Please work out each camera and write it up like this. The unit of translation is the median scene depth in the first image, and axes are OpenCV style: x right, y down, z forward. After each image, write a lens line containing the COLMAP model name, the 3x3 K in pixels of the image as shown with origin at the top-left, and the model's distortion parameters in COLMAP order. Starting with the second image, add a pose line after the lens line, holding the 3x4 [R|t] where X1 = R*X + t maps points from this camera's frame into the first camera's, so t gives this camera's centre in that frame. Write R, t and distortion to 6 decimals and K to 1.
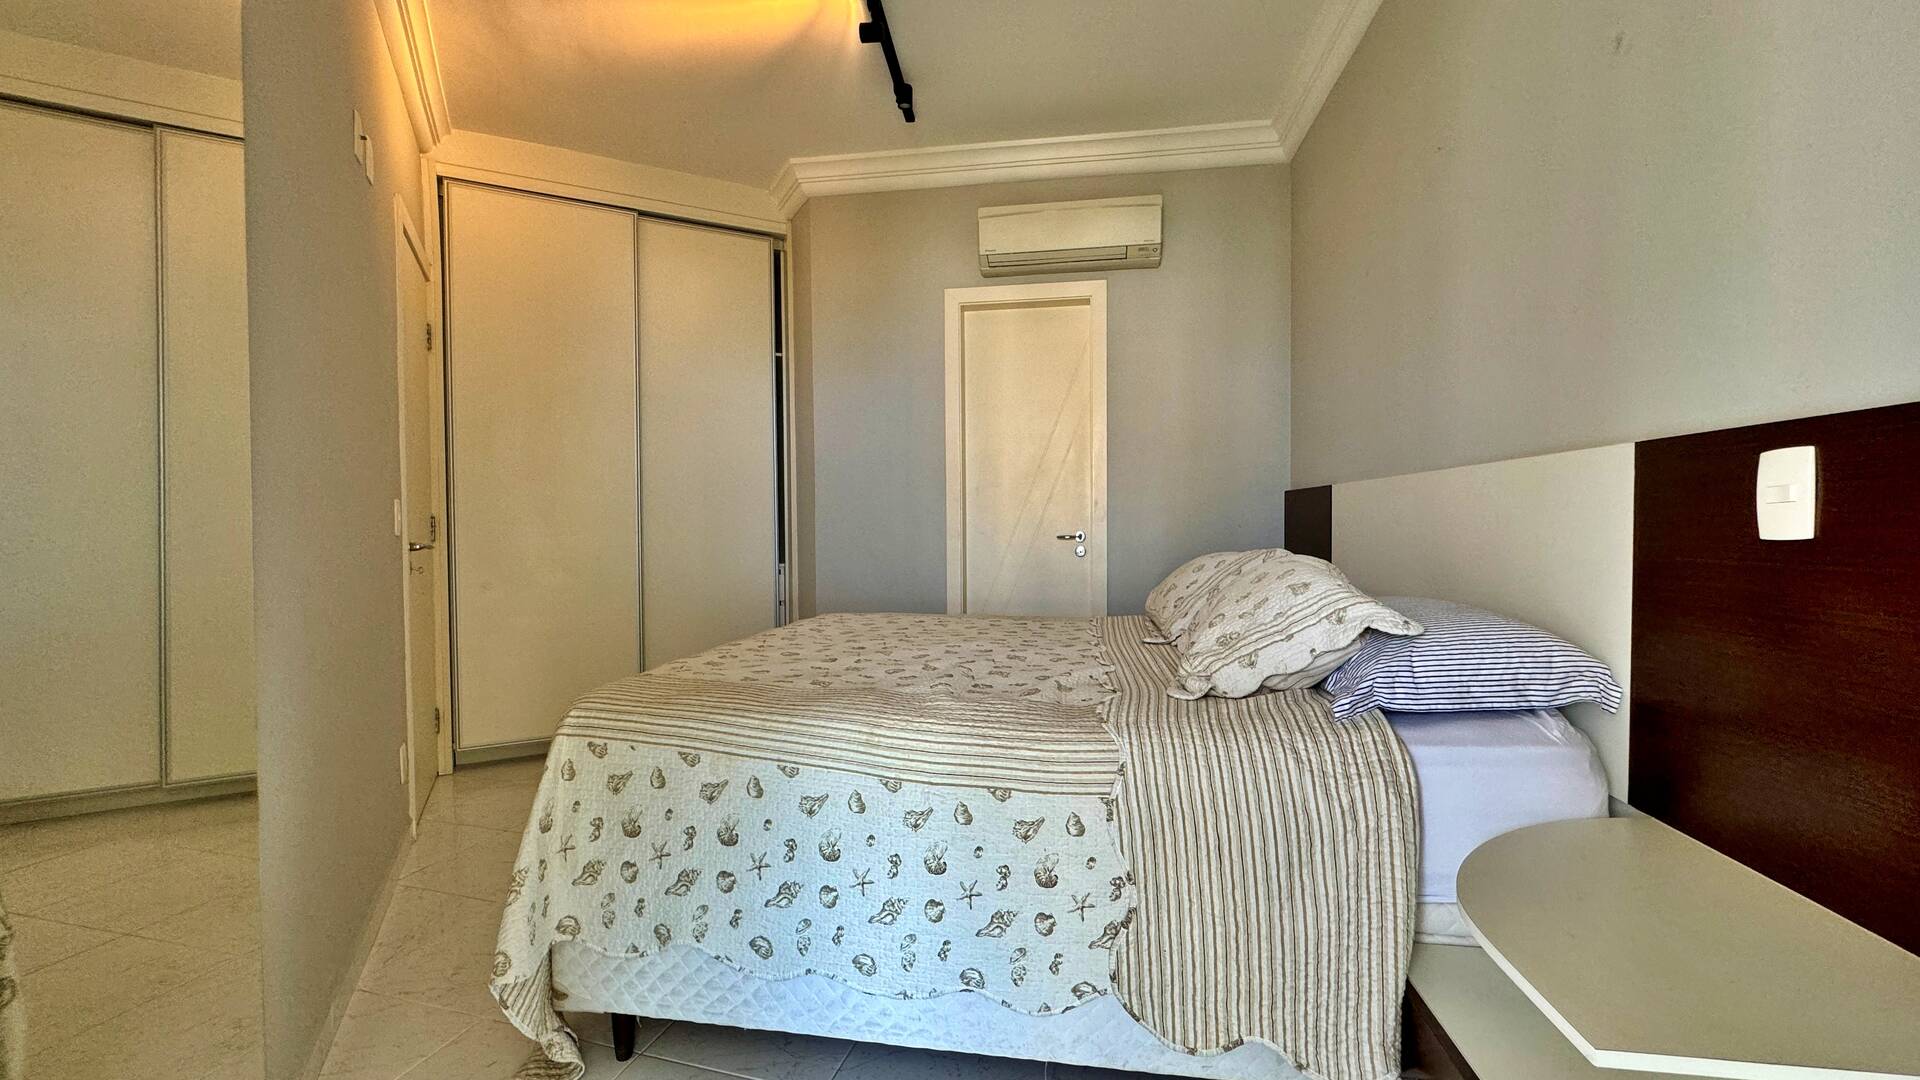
lens RADIAL K [[762.3, 0, 956.1], [0, 762.3, 542.4], [0, 0, 1]] dist [-0.002291, -0.000196]
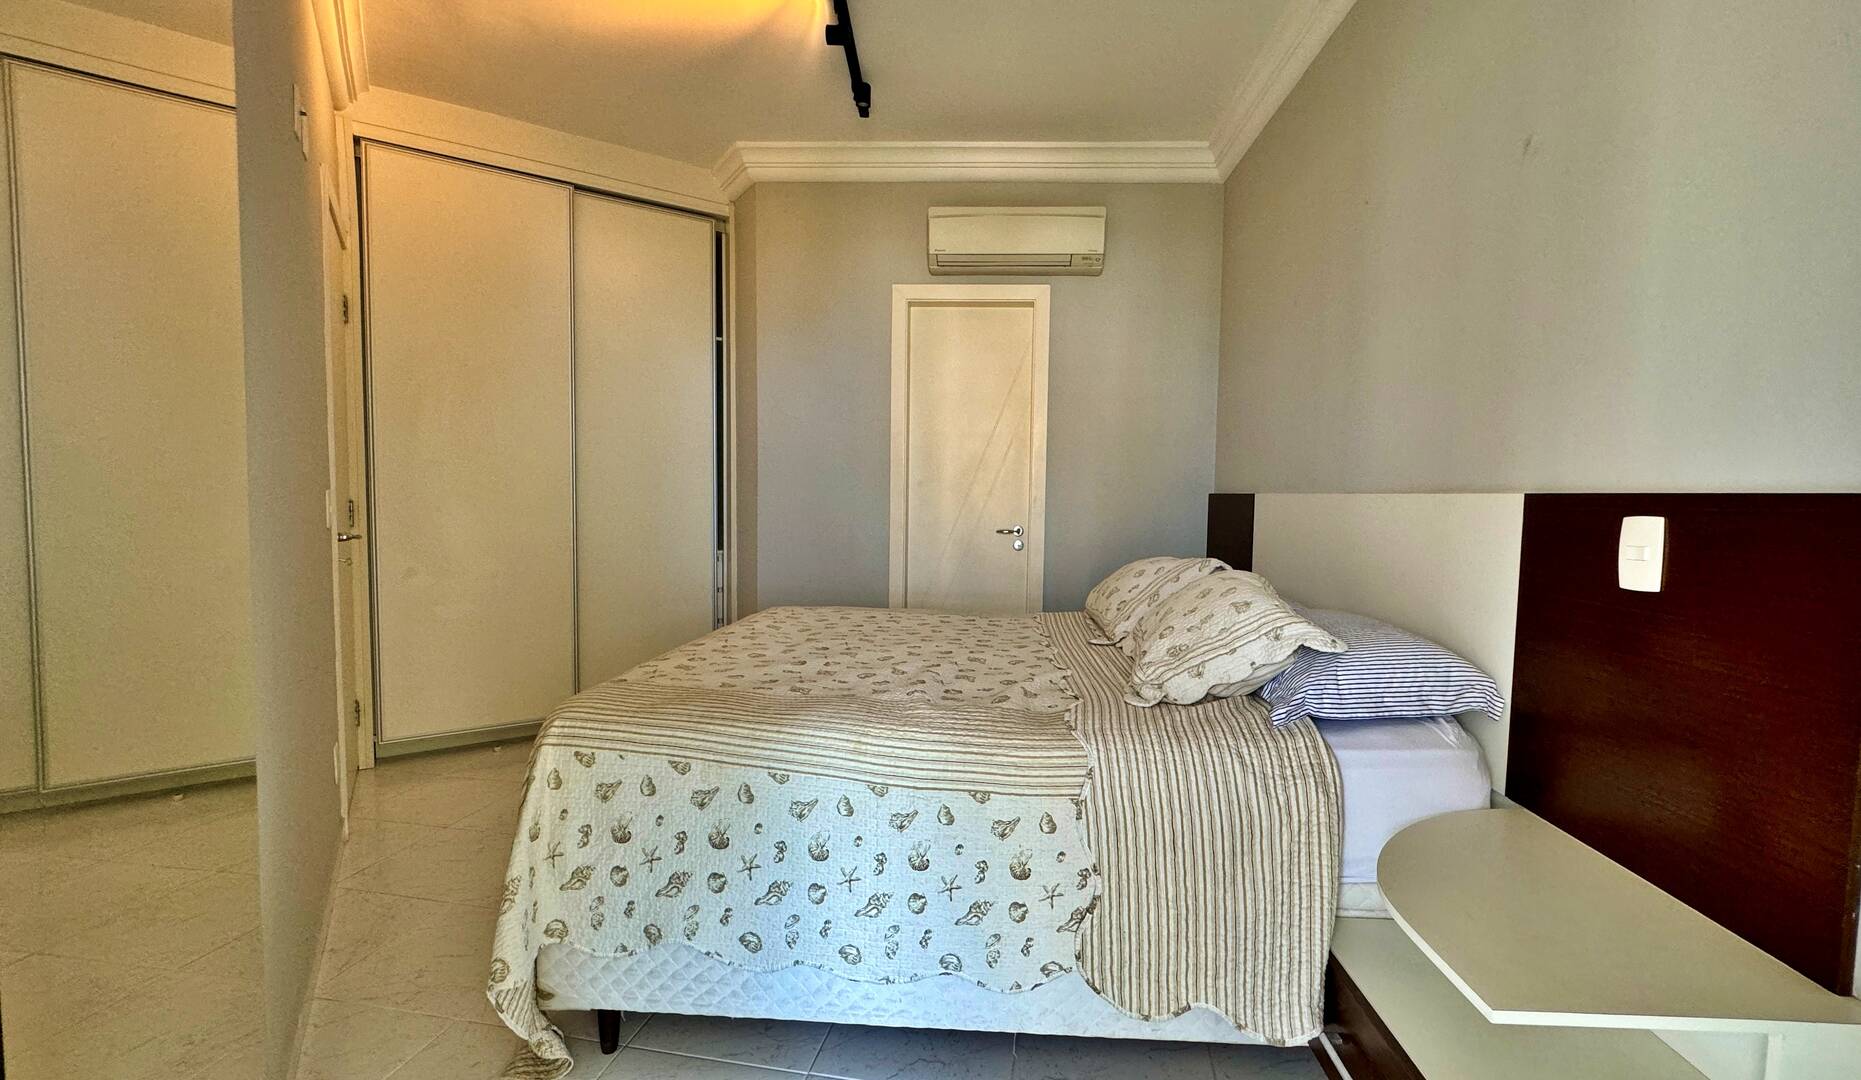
lens RADIAL K [[774.1, 0, 941.9], [0, 774.1, 532.0], [0, 0, 1]] dist [-0.002433, -0.000249]
pose [[0.993520, 0.016017, 0.112526, -0.119864], [-0.020090, 0.999180, 0.035155, -0.082368], [-0.111871, -0.037188, 0.993027, -0.078573]]
